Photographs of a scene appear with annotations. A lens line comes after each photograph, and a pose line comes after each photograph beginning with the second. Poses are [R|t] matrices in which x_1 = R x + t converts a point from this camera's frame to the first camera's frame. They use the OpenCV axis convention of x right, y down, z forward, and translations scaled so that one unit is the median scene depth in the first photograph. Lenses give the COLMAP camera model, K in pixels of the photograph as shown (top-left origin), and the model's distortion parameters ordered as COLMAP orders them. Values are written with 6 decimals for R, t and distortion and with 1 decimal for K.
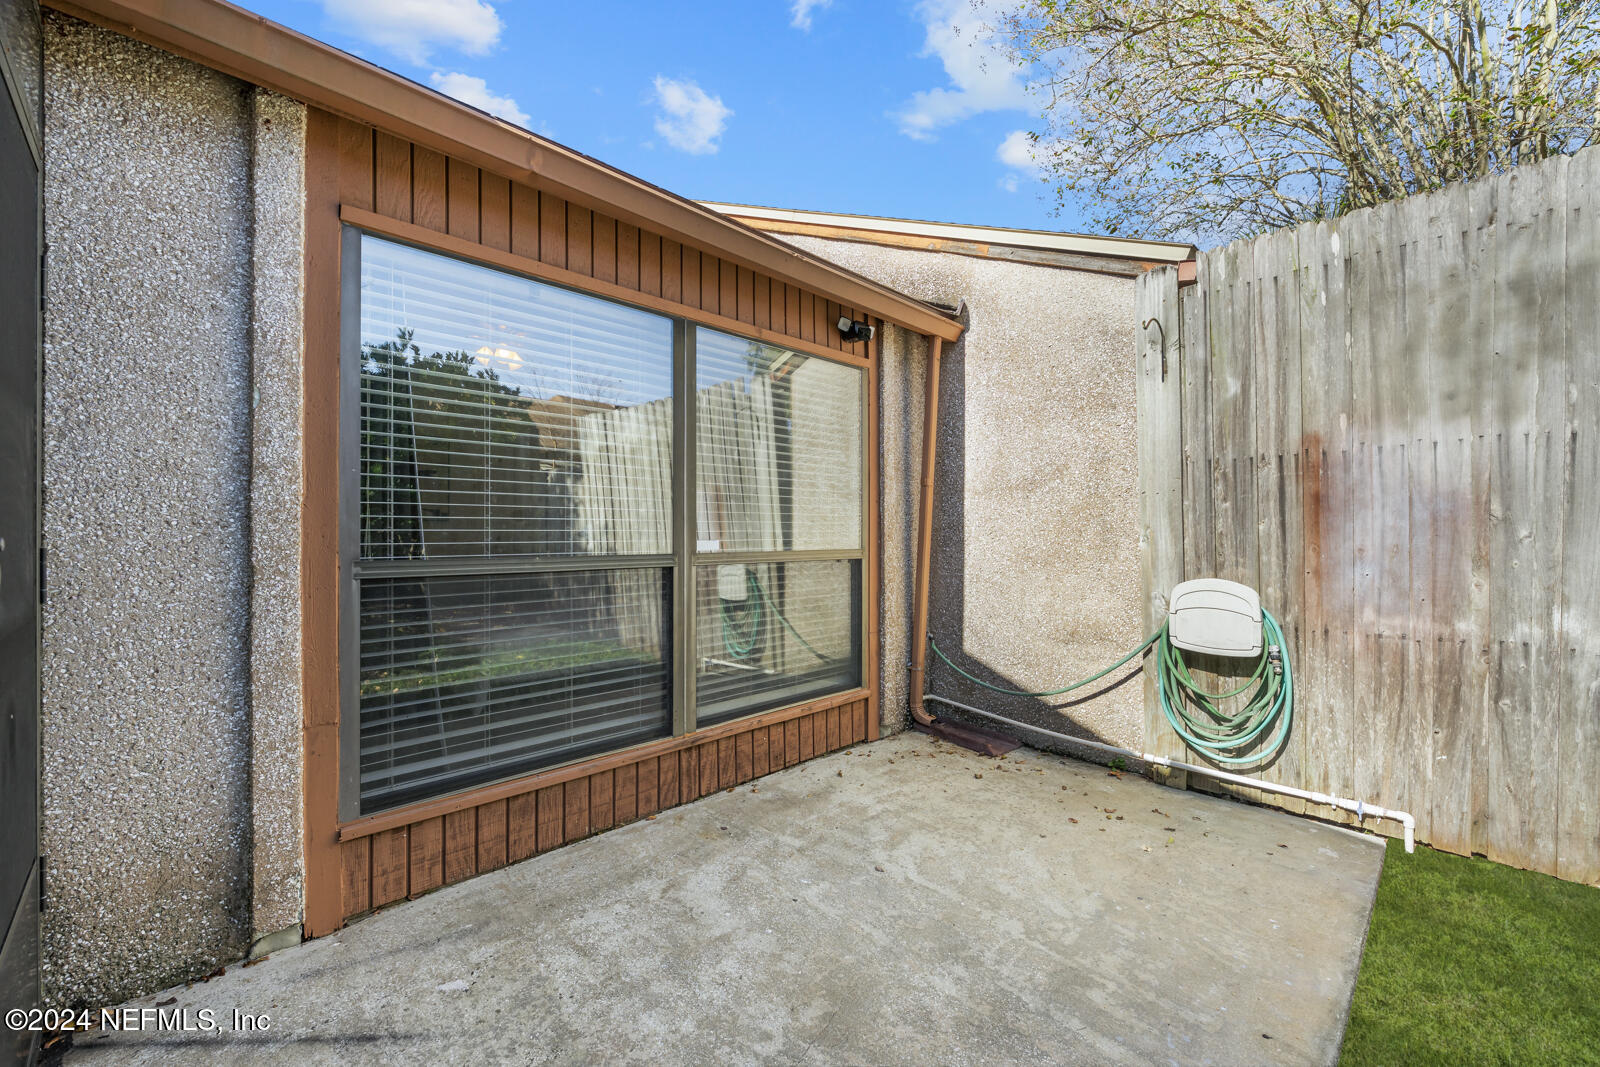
lens RADIAL K [[647.9, 0, 842.7], [0, 647.9, 533.2], [0, 0, 1]] dist [-0.001477, -0.000019]
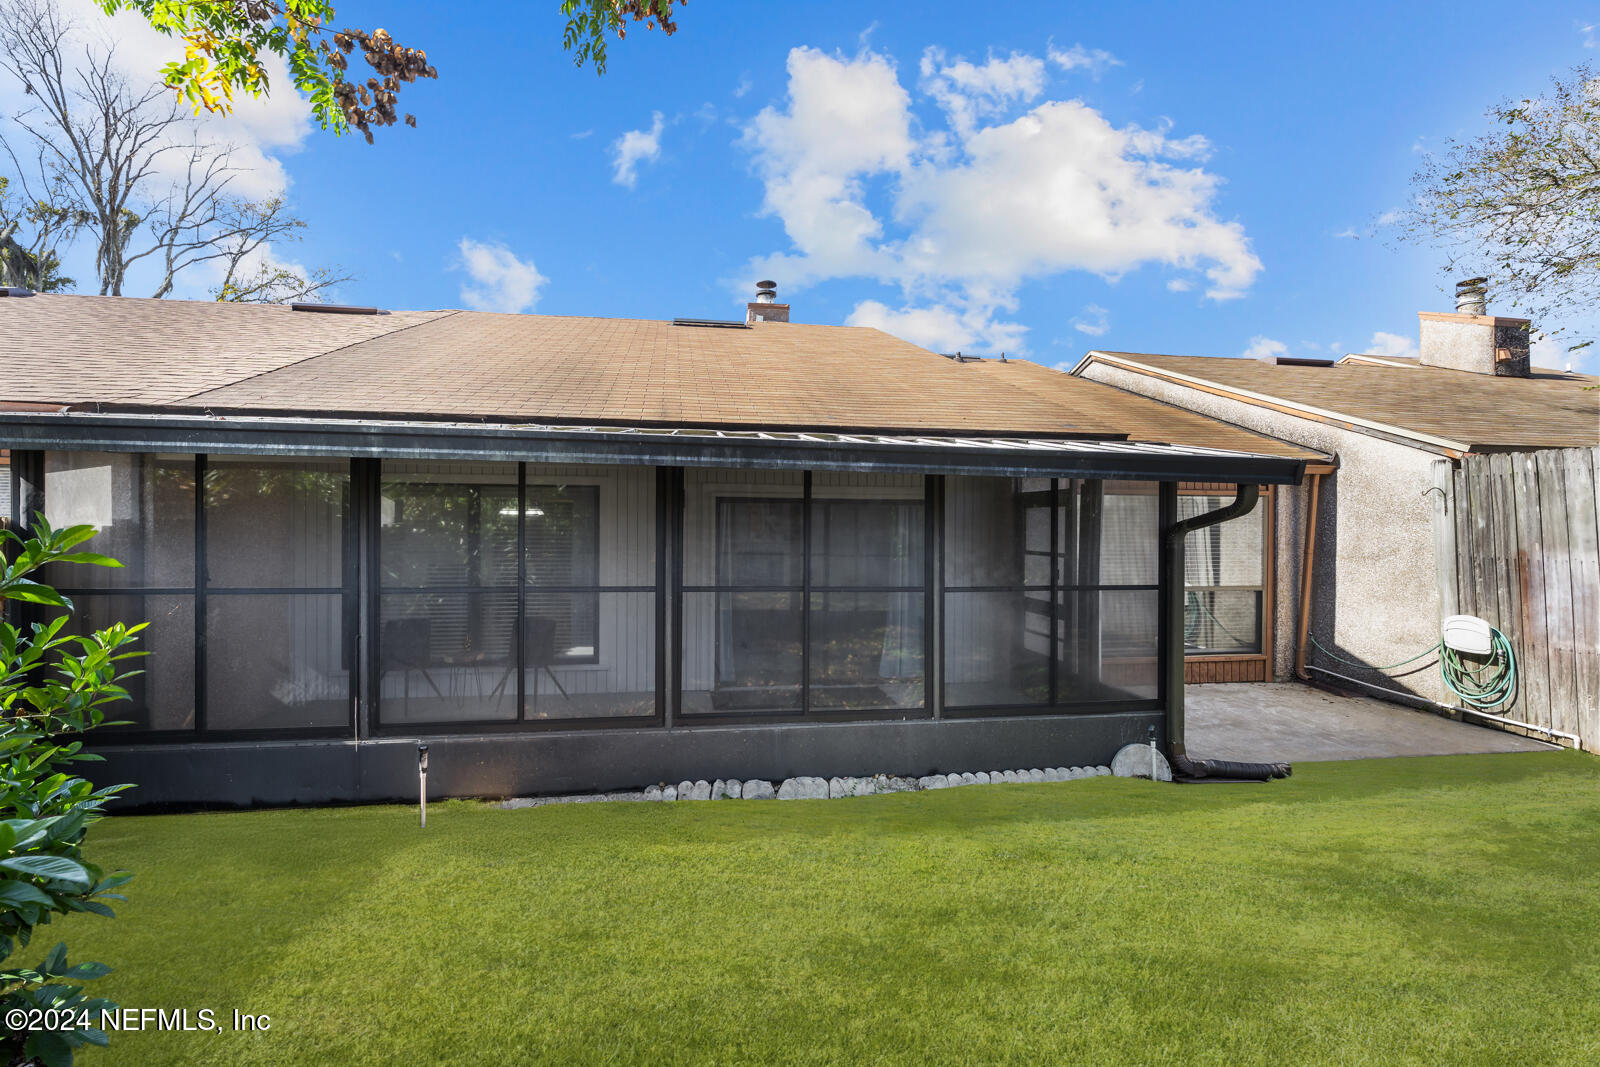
lens RADIAL K [[662.9, 0, 760.0], [0, 662.9, 531.6], [0, 0, 1]] dist [-0.001207, -0.000513]
pose [[0.777725, 0.010770, -0.628512, 0.139862], [0.000257, 0.999848, 0.017451, -0.236483], [0.628604, -0.013734, 0.777604, -2.074264]]
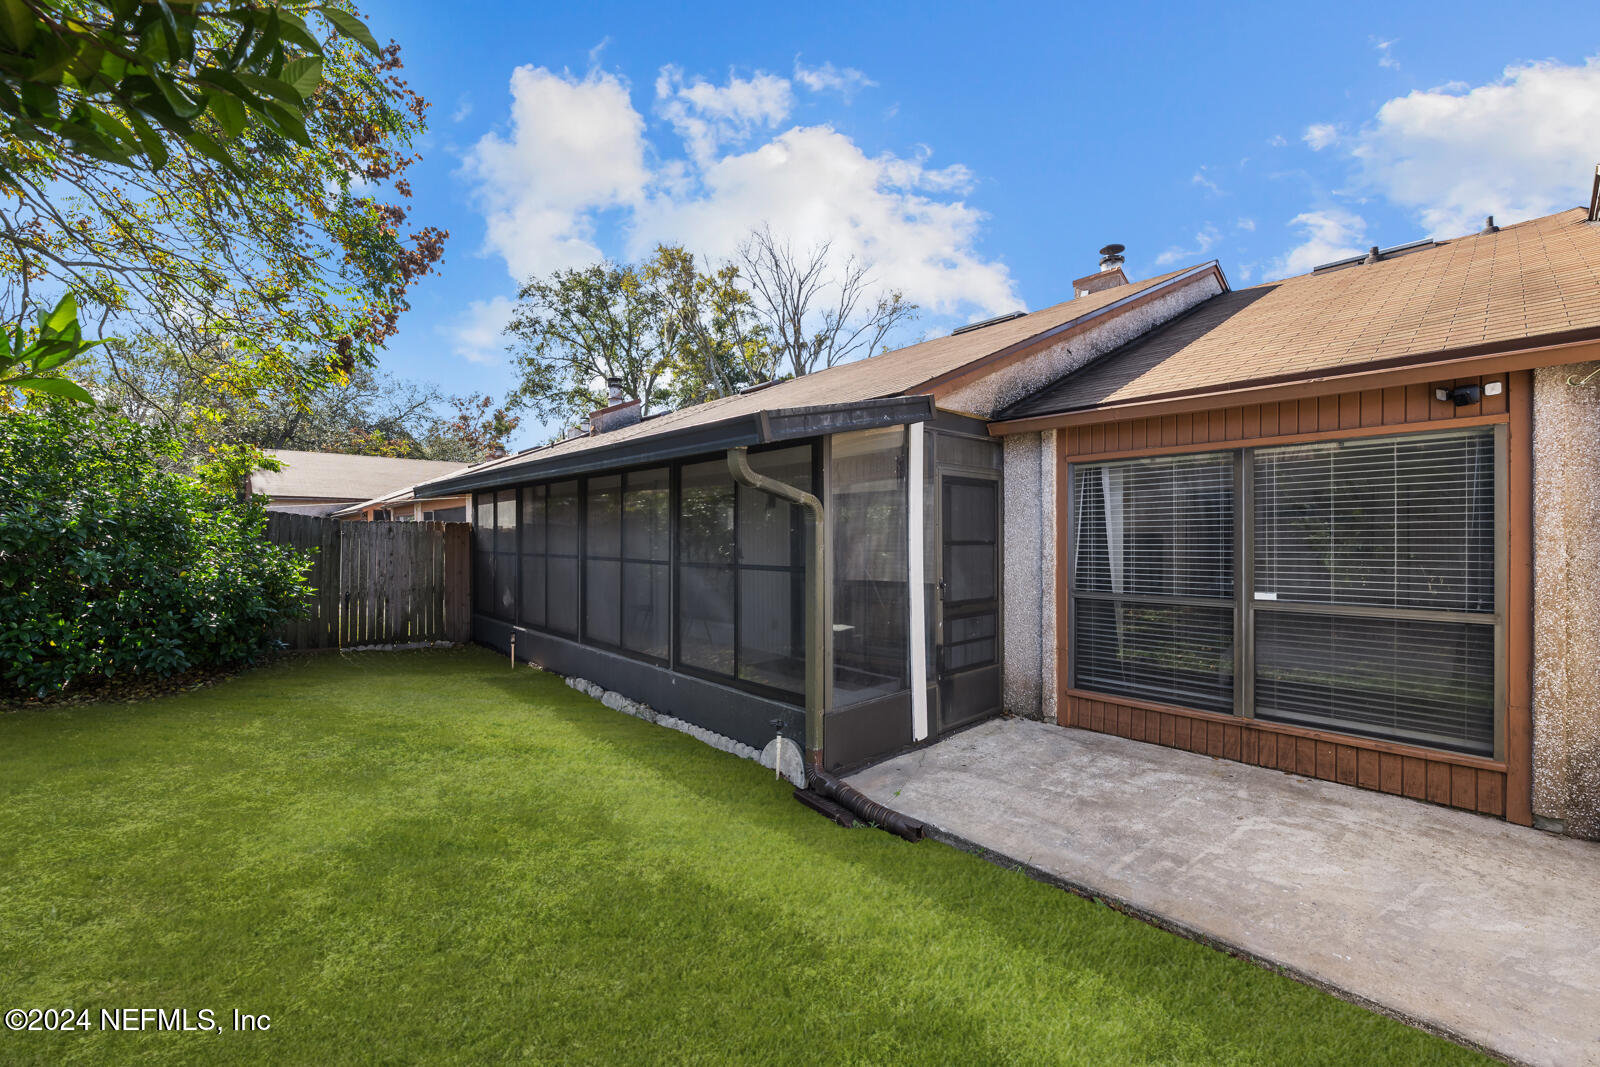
lens RADIAL K [[640.1, 0, 800.5], [0, 640.1, 543.5], [0, 0, 1]] dist [0.000239, 0.000130]
pose [[-0.072125, 0.007622, -0.997366, 1.355996], [0.008626, 0.999938, 0.007018, -0.124131], [0.997358, -0.008097, -0.072186, 0.064514]]
